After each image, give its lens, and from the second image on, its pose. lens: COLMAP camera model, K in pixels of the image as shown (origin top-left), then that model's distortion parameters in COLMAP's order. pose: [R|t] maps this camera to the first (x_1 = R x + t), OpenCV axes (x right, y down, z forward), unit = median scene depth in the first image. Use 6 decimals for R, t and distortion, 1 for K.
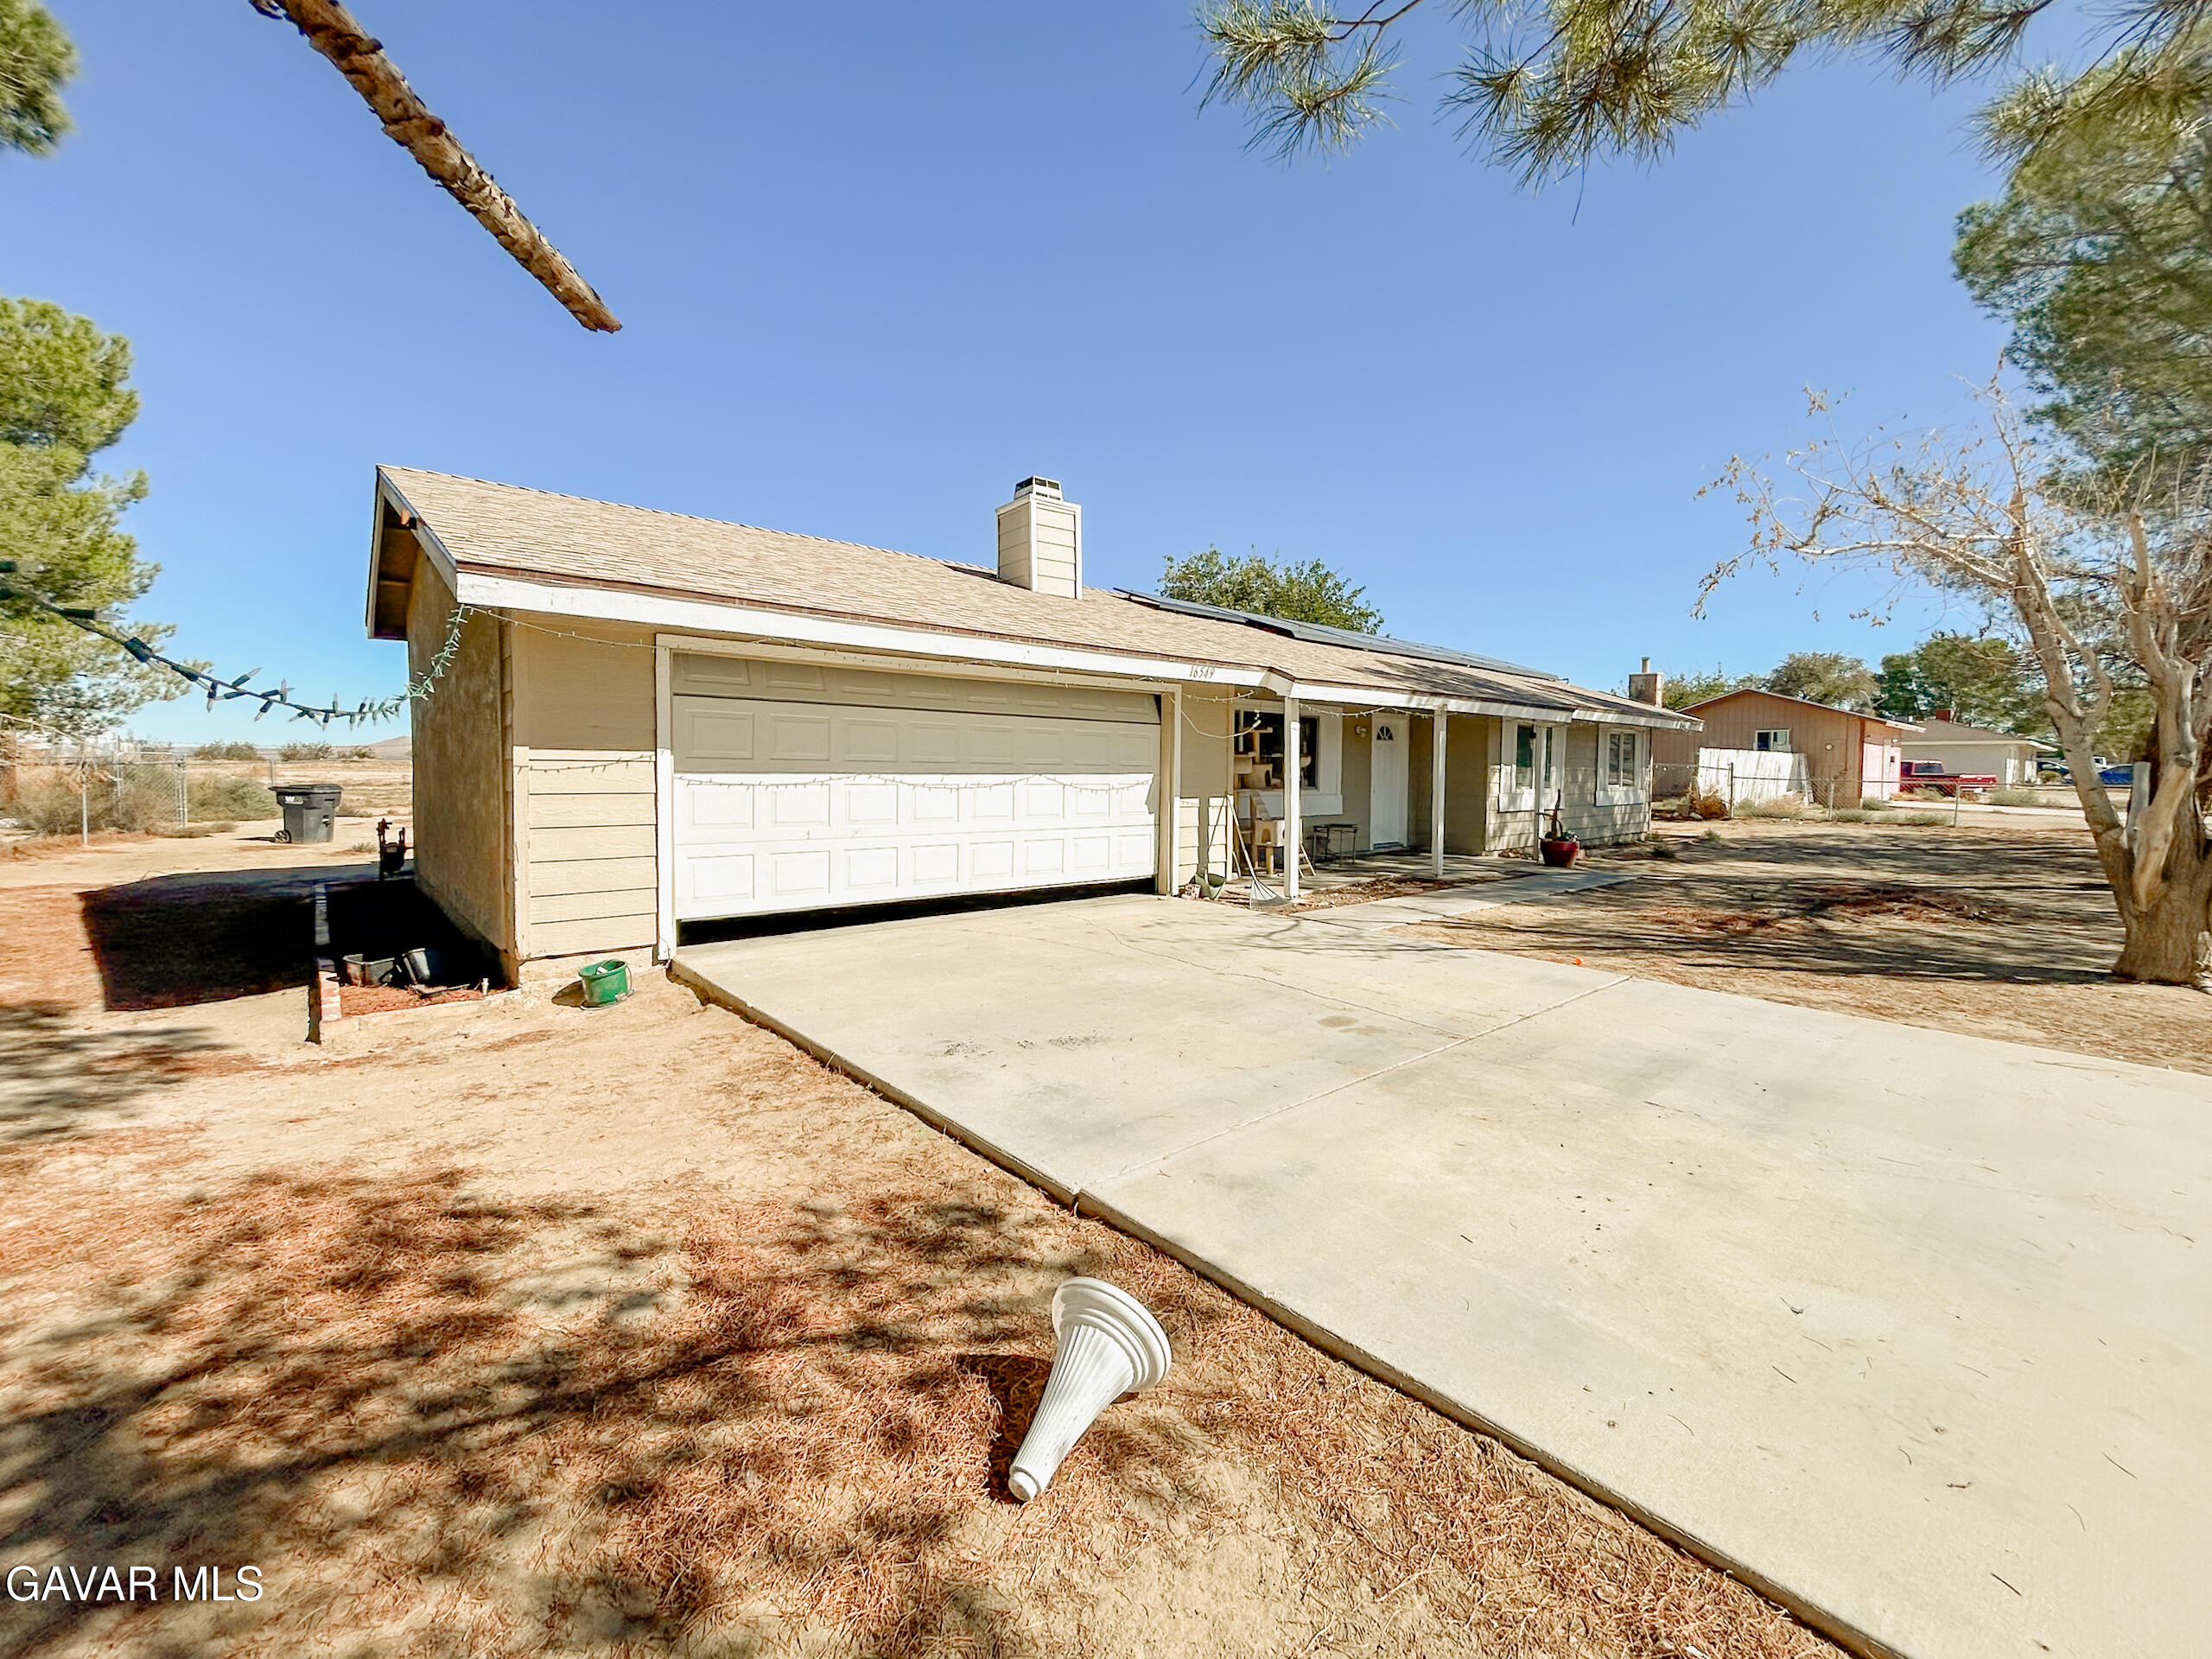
lens RADIAL K [[886.0, 0, 1106.0], [0, 886.0, 829.5], [0, 0, 1]] dist [-0.001389, -0.000182]
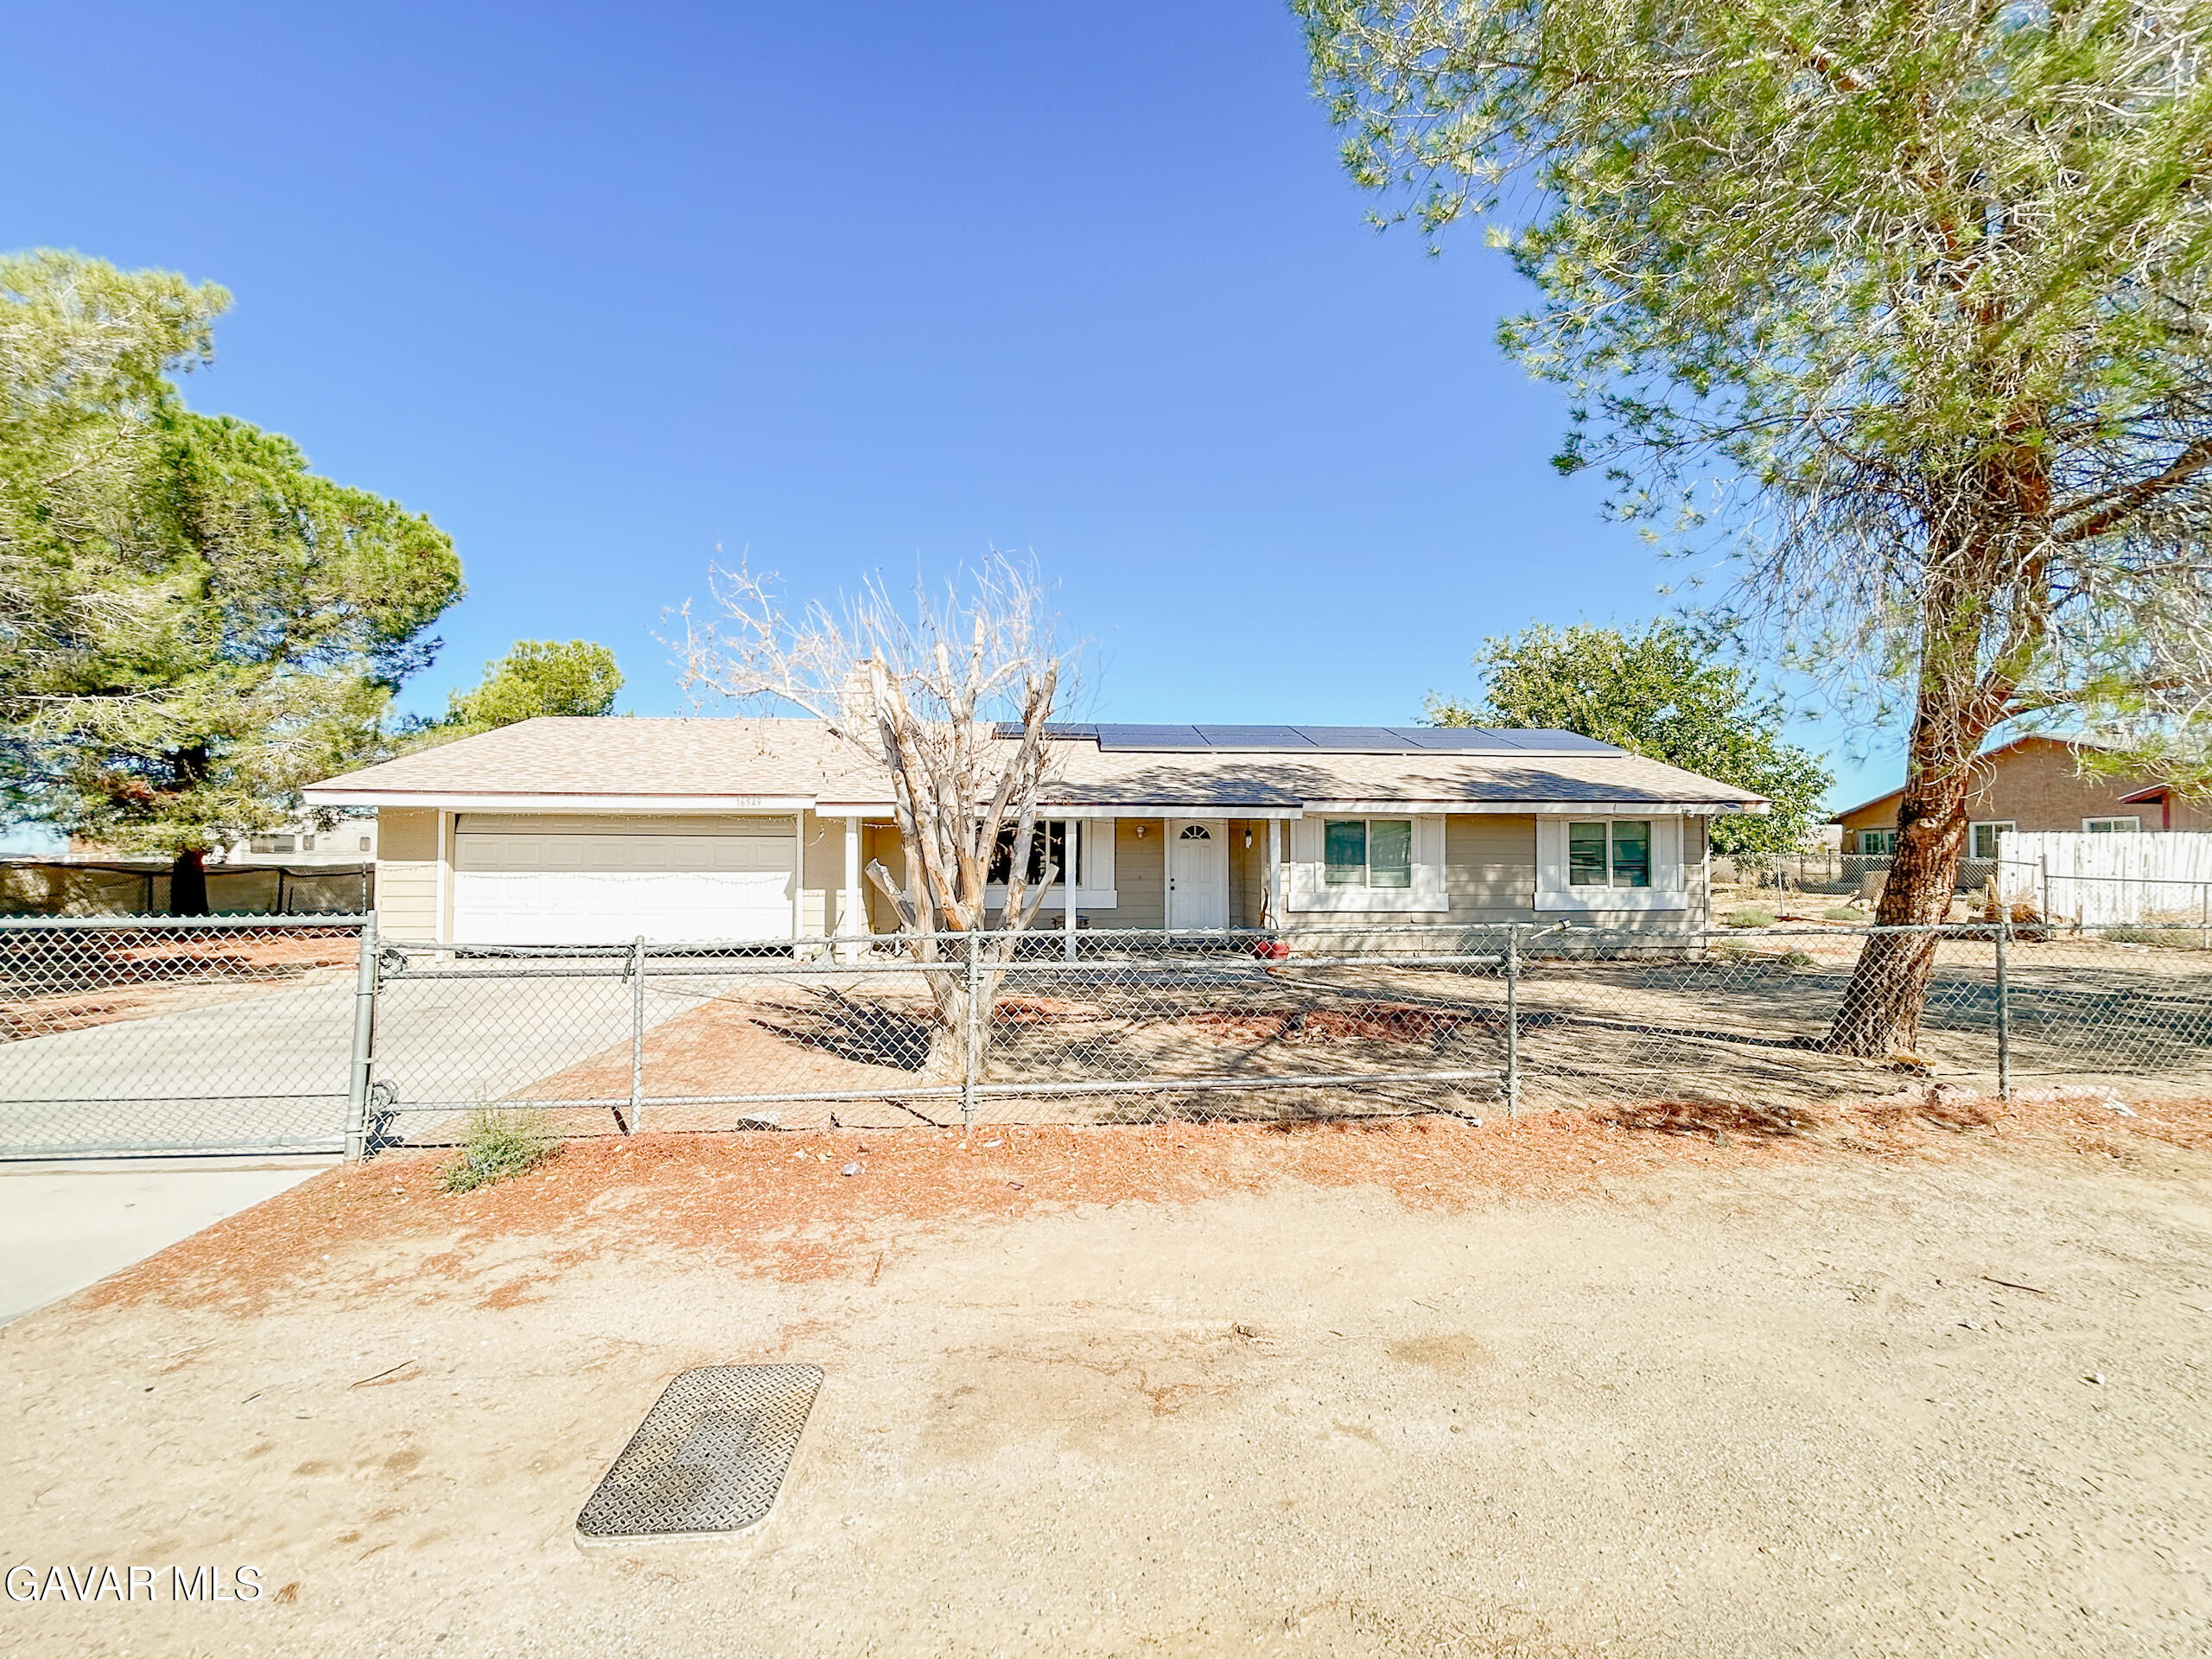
lens RADIAL K [[886.0, 0, 1106.0], [0, 886.0, 829.5], [0, 0, 1]] dist [-0.001389, -0.000182]
pose [[0.798054, -0.024333, -0.602095, 1.288026], [-0.038478, 0.995087, -0.091217, -0.019920], [0.601357, 0.095964, 0.793197, 0.171477]]
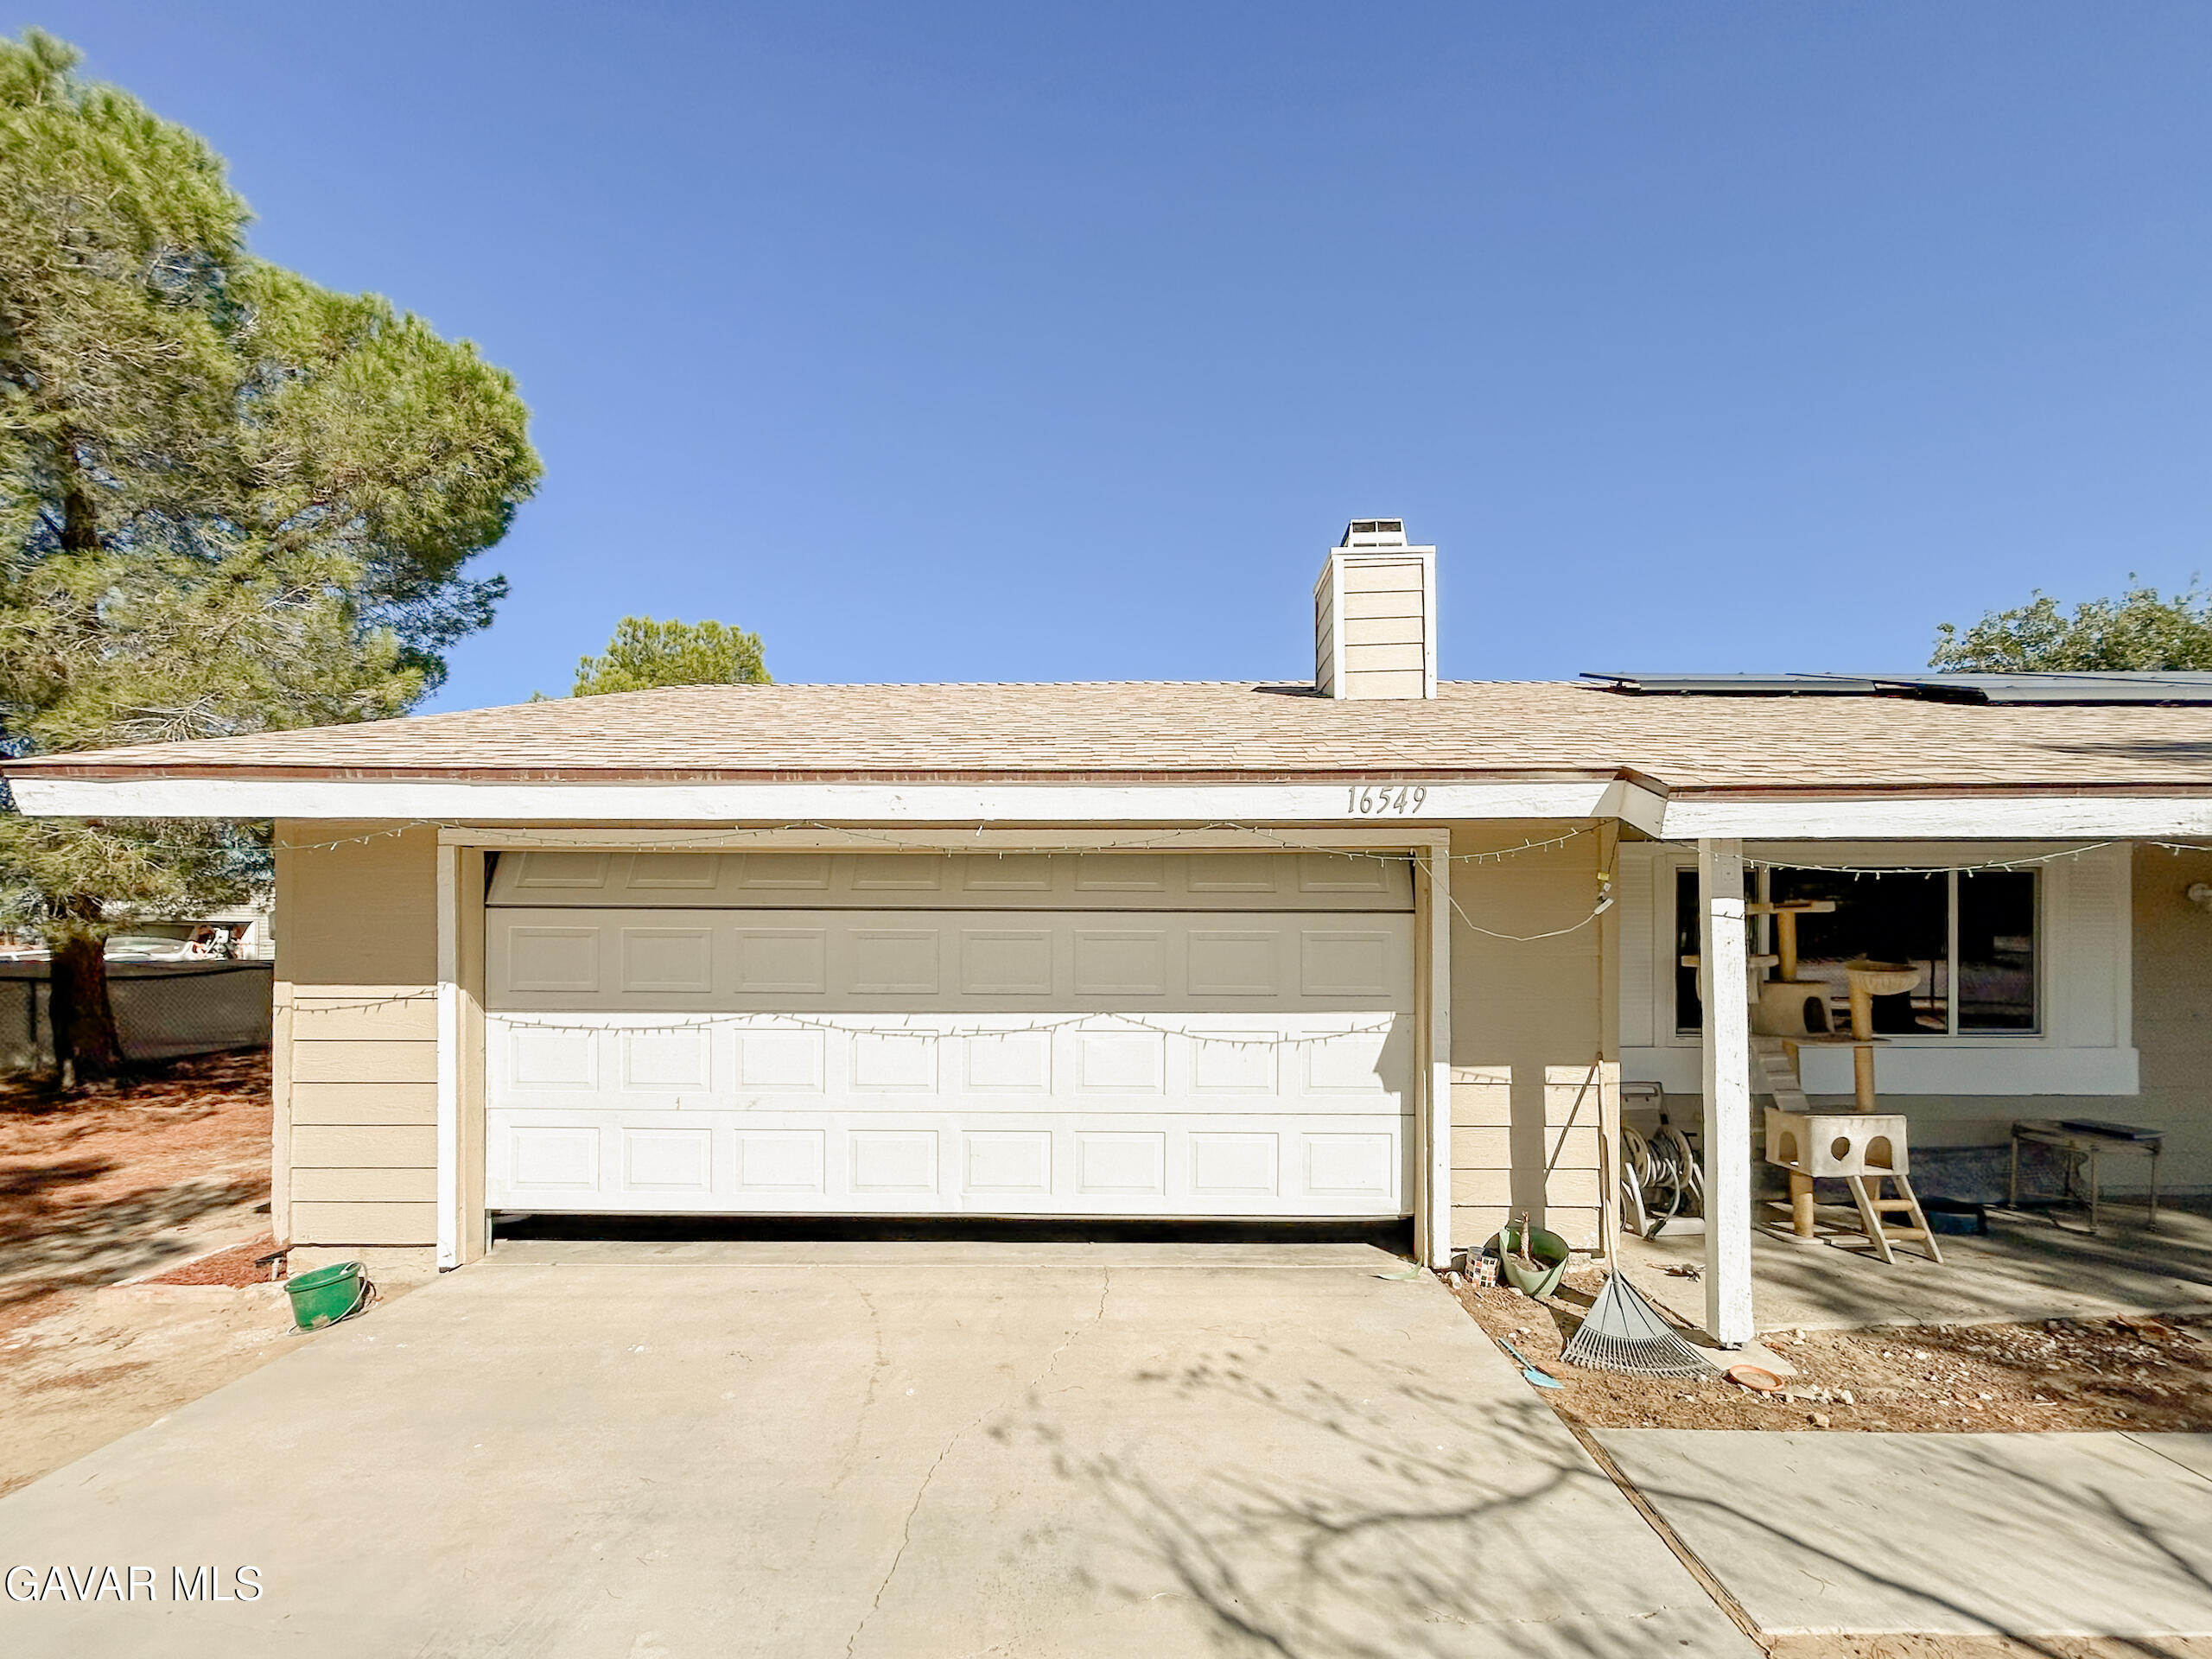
lens RADIAL K [[912.0, 0, 1134.1], [0, 912.0, 935.2], [0, 0, 1]] dist [-0.008817, 0.000344]
pose [[0.750288, -0.007440, -0.661070, 0.276497], [-0.040056, 0.997588, -0.056690, -0.069585], [0.659897, 0.069013, 0.748180, 0.510704]]
